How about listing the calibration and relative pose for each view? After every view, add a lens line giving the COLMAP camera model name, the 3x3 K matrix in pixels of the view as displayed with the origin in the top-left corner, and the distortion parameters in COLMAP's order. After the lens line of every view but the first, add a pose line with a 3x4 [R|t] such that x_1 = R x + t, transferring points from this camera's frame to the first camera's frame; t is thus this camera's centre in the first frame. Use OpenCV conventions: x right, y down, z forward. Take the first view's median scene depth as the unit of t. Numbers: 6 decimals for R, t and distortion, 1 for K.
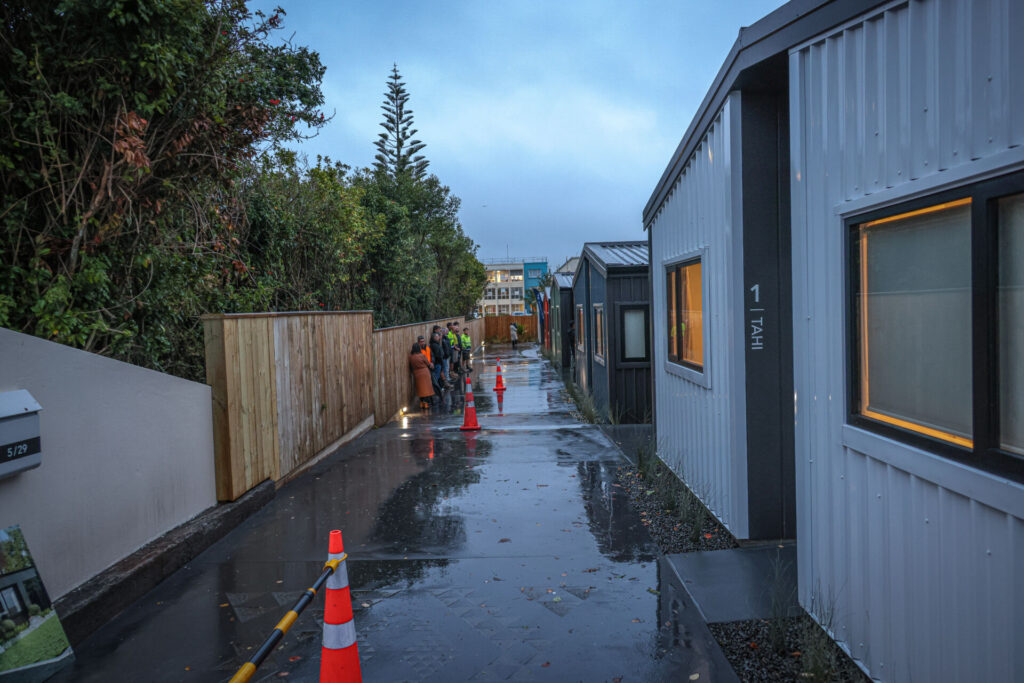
lens RADIAL K [[714.1, 0, 506.7], [0, 714.1, 339.9], [0, 0, 1]] dist [0.011186, 0.001577]
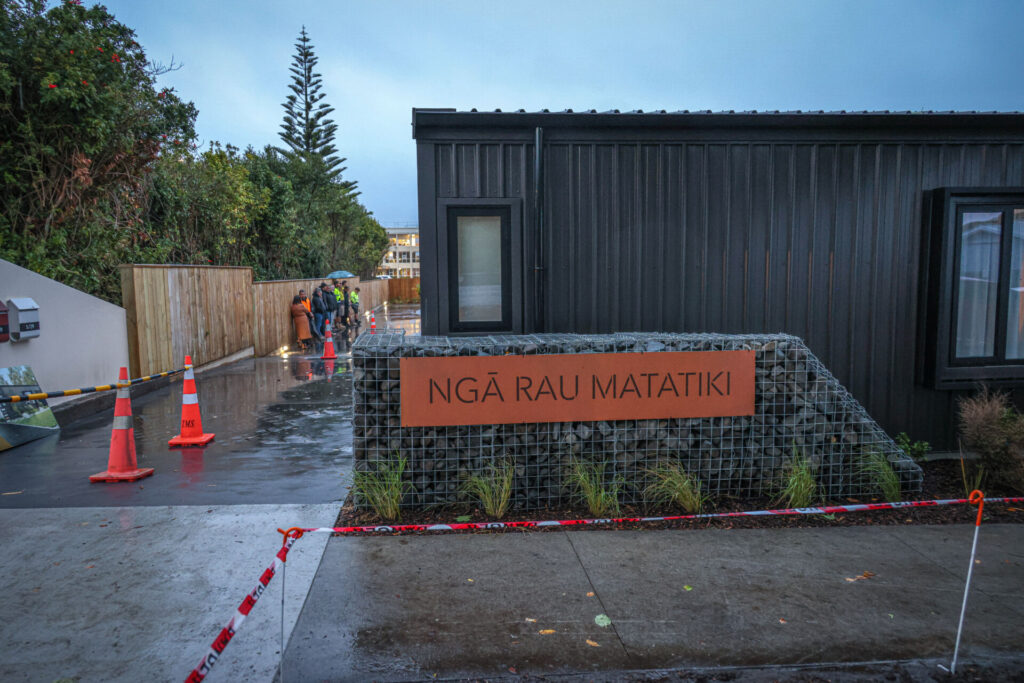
lens RADIAL K [[714.1, 0, 515.3], [0, 714.1, 344.9], [0, 0, 1]] dist [0.011186, 0.001577]
pose [[0.992651, 0.012430, 0.120374, 0.096370], [-0.019128, 0.998322, 0.054650, 0.014717], [-0.119493, -0.056550, 0.991223, -0.258399]]
